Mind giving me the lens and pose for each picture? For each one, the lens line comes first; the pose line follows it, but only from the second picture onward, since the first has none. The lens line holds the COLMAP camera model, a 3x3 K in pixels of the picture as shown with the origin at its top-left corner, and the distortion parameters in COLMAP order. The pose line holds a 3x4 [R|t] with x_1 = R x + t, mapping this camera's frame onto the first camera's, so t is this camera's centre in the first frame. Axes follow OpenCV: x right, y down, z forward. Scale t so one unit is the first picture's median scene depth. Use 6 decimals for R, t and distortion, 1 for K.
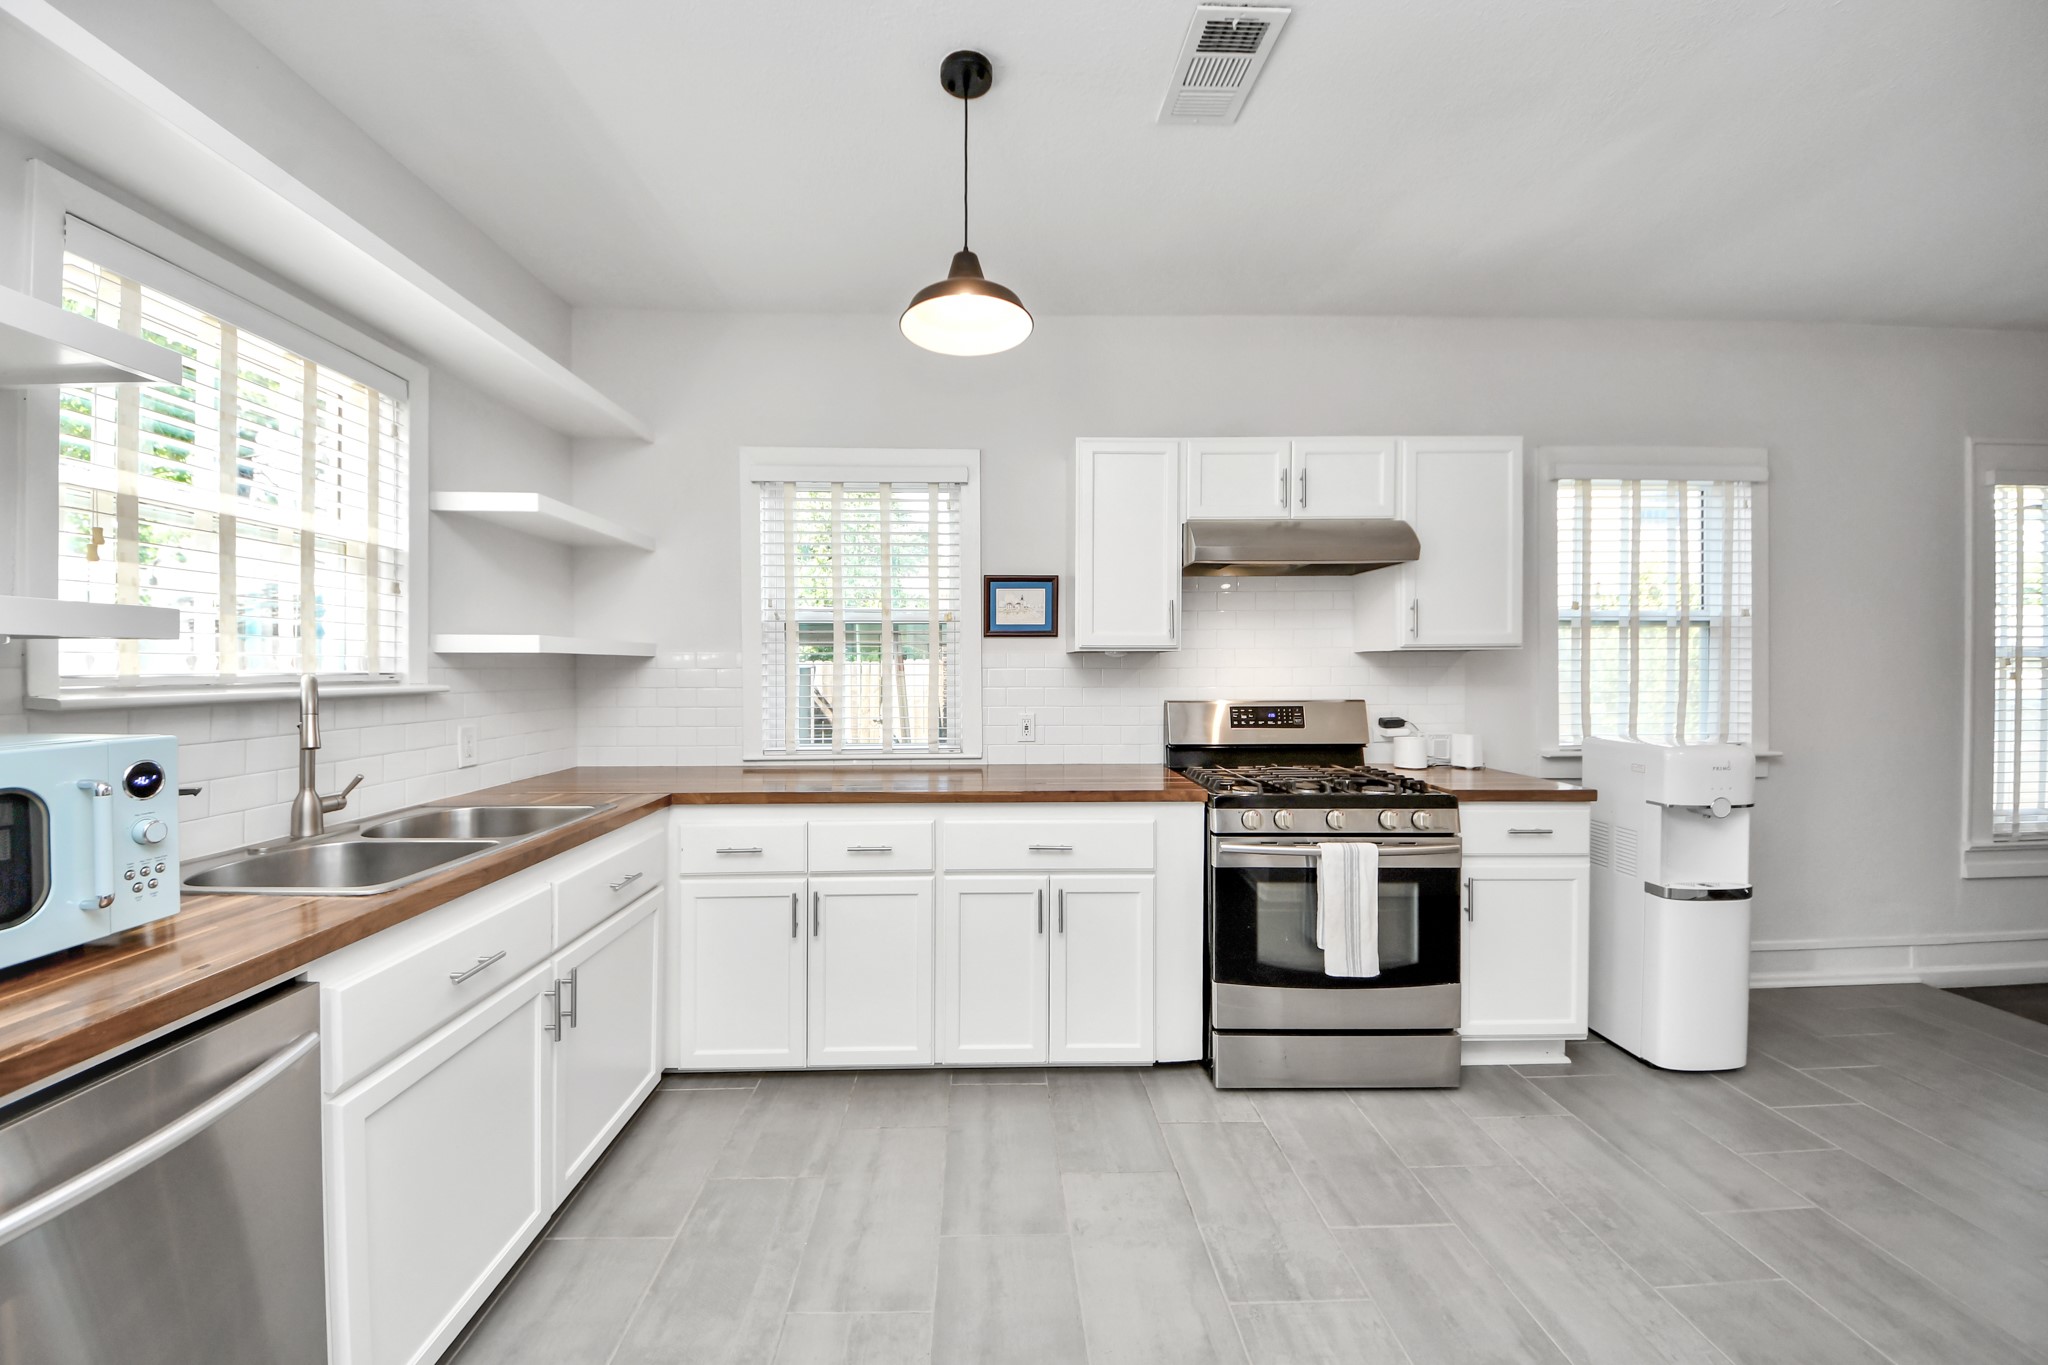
lens RADIAL K [[742.8, 0, 1009.7], [0, 742.8, 673.2], [0, 0, 1]] dist [-0.001963, -0.000327]
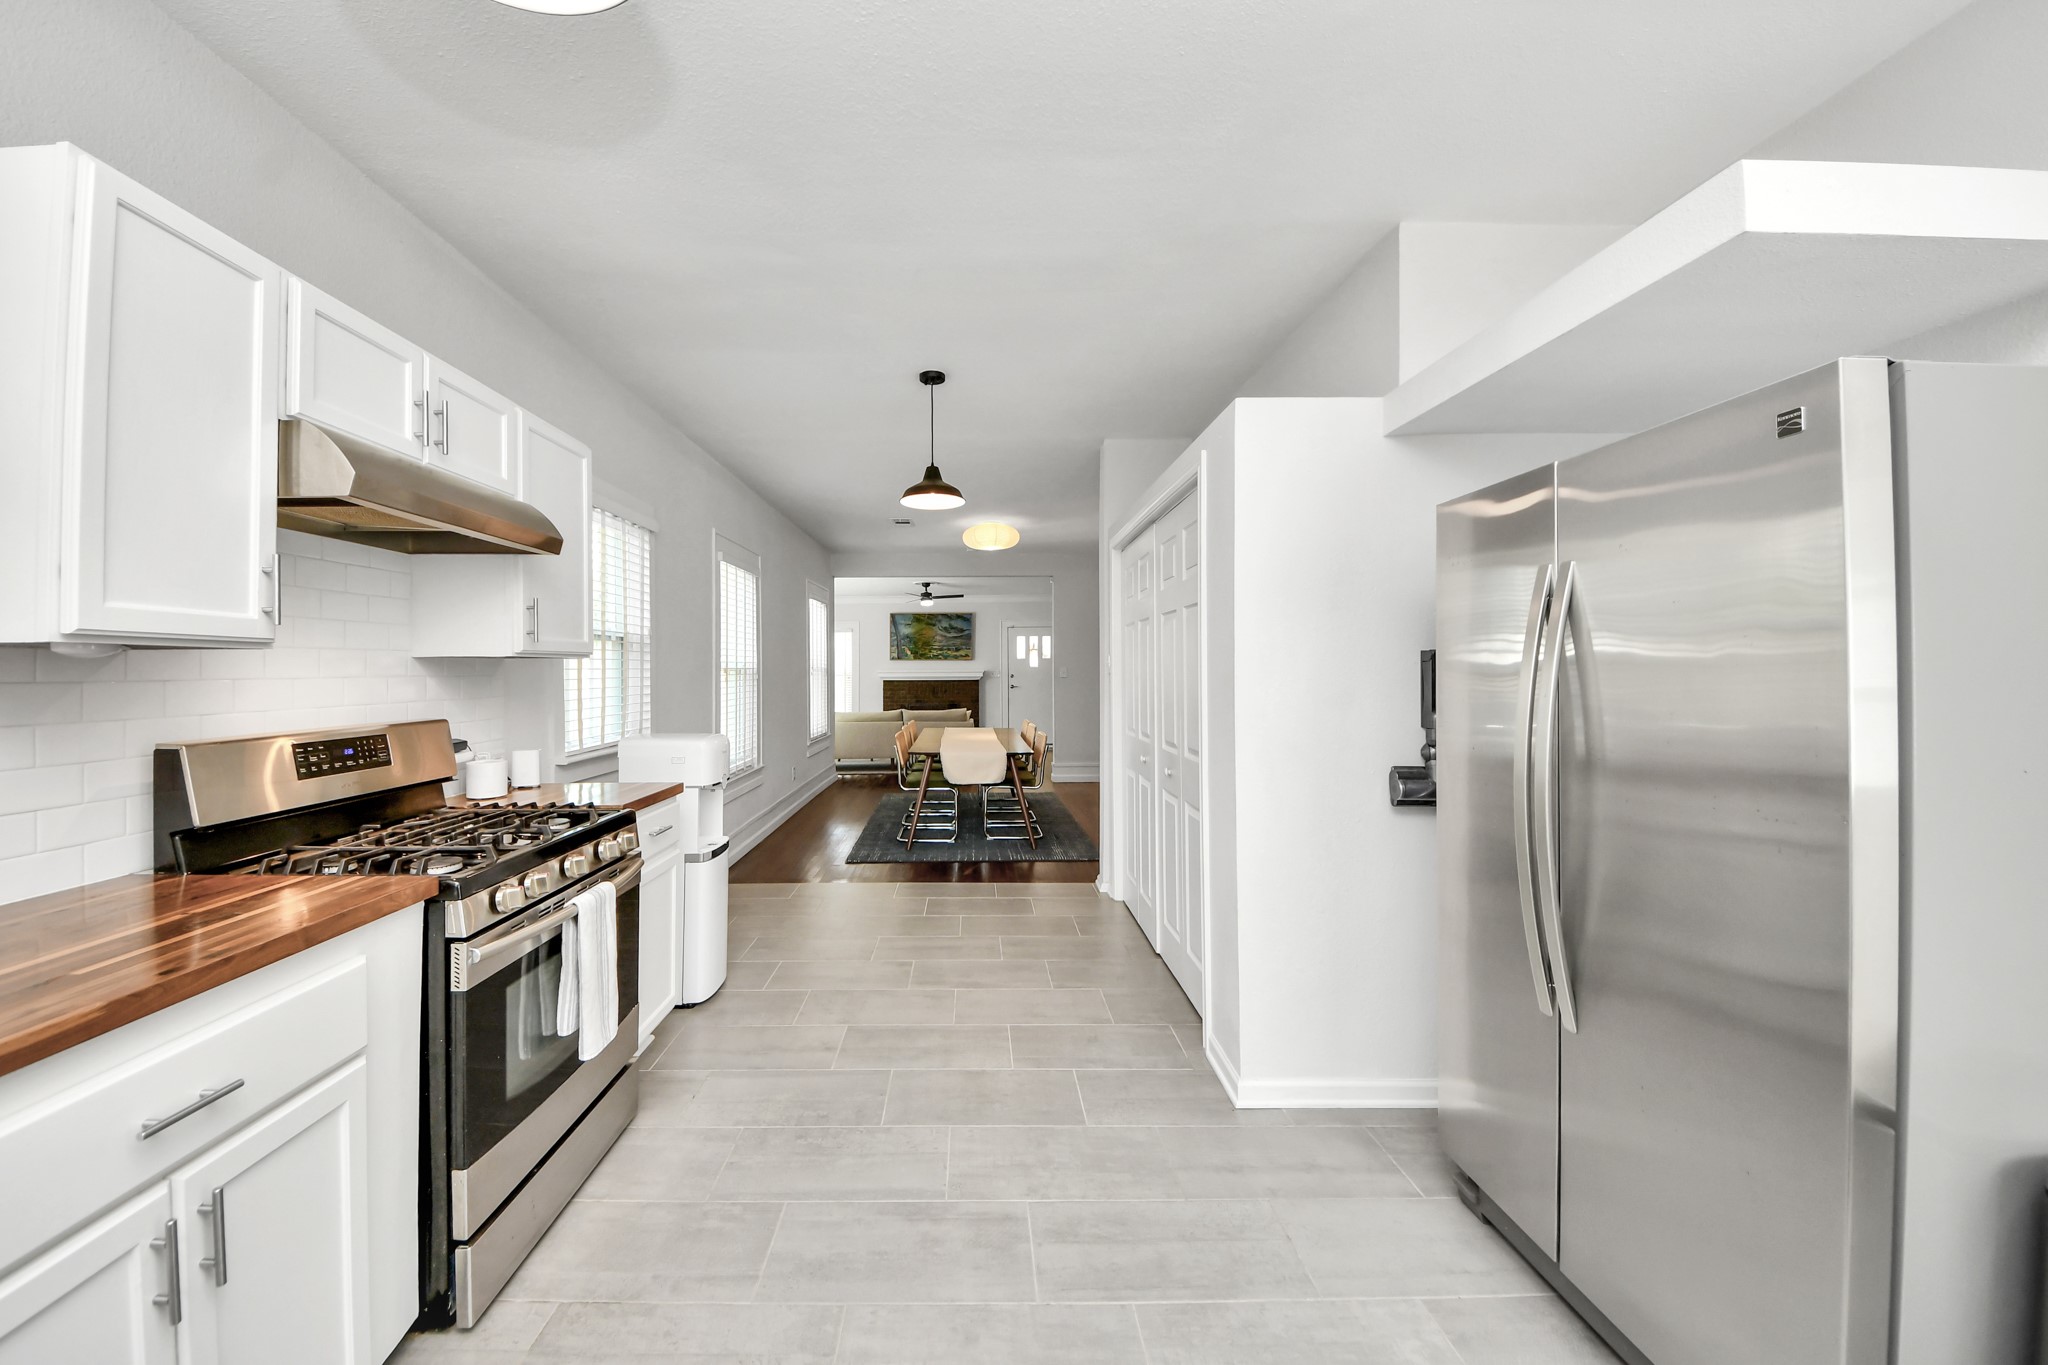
lens RADIAL K [[742.8, 0, 965.6], [0, 742.8, 676.9], [0, 0, 1]] dist [-0.001963, -0.000327]
pose [[0.037264, -0.005775, 0.999289, -0.332144], [0.007468, 0.999957, 0.005500, -0.010628], [-0.999278, 0.007257, 0.037305, 0.513347]]
